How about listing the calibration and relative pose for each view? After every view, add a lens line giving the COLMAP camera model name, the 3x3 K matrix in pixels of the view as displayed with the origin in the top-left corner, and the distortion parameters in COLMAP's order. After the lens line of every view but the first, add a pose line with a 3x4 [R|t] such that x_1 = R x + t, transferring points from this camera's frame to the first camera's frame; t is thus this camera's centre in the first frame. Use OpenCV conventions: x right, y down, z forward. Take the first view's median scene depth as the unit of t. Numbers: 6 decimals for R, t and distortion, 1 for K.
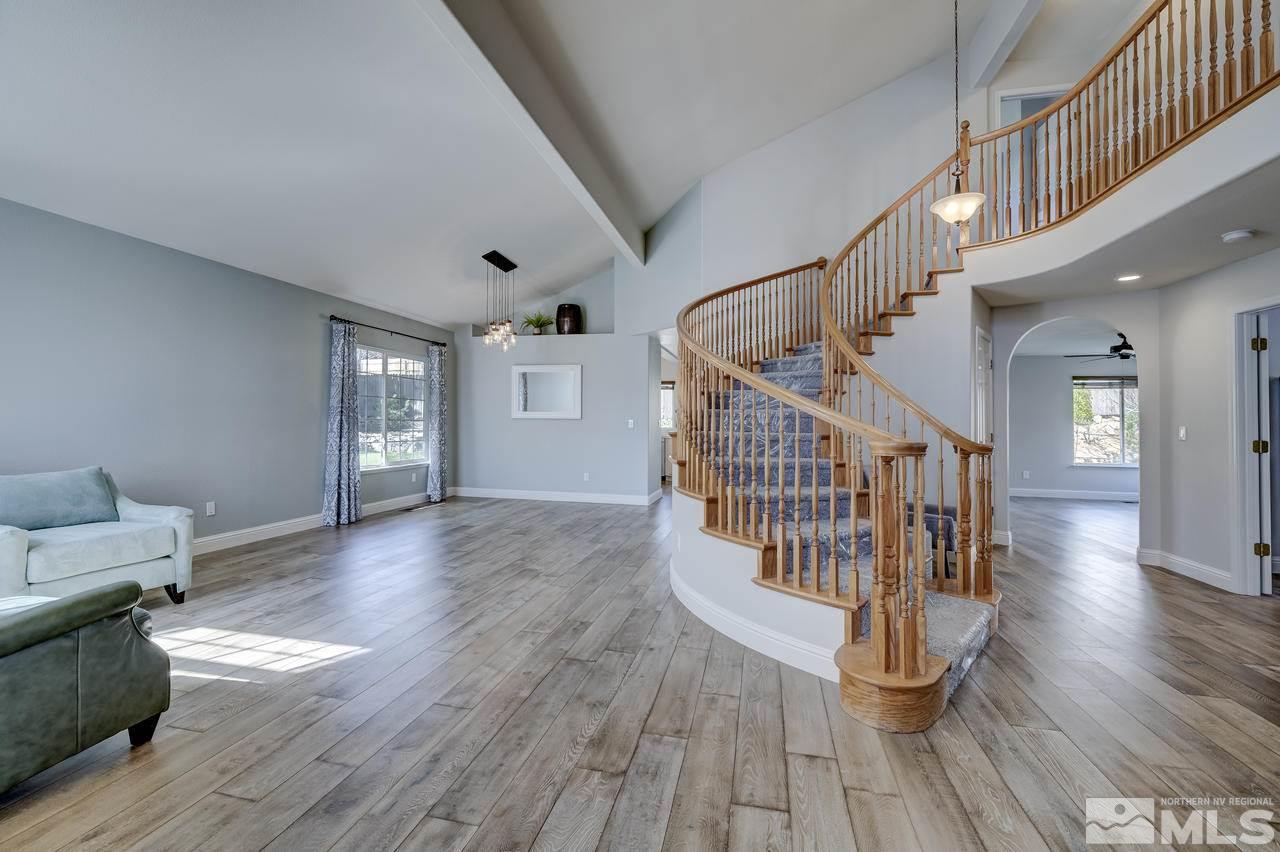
lens RADIAL K [[562.1, 0, 635.0], [0, 562.1, 410.7], [0, 0, 1]] dist [-0.007433, 0.001313]
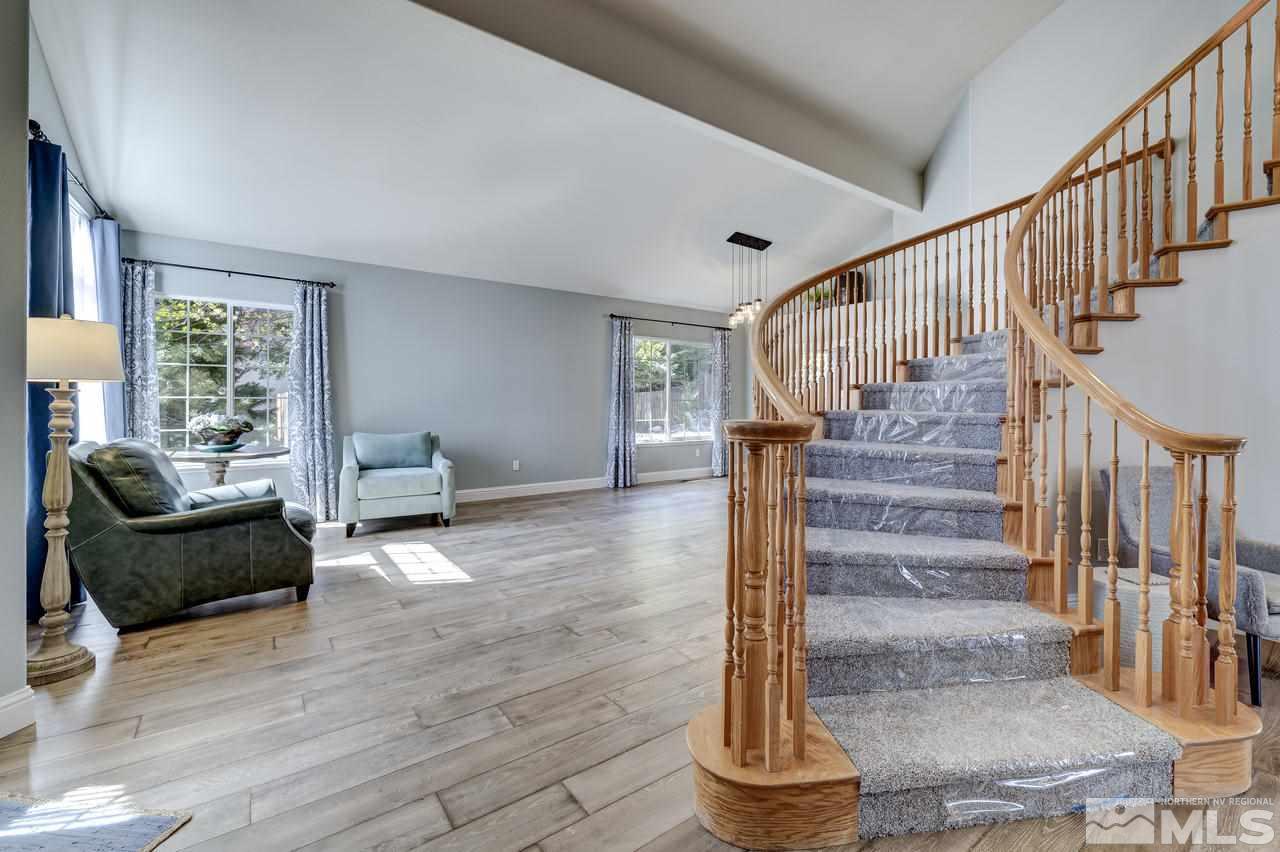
lens RADIAL K [[562.1, 0, 697.3], [0, 562.1, 404.0], [0, 0, 1]] dist [-0.007433, 0.001313]
pose [[0.763971, -0.003664, -0.645240, 0.602130], [0.015895, 0.999787, 0.013143, 0.017094], [0.645055, -0.020297, 0.763867, 0.304588]]
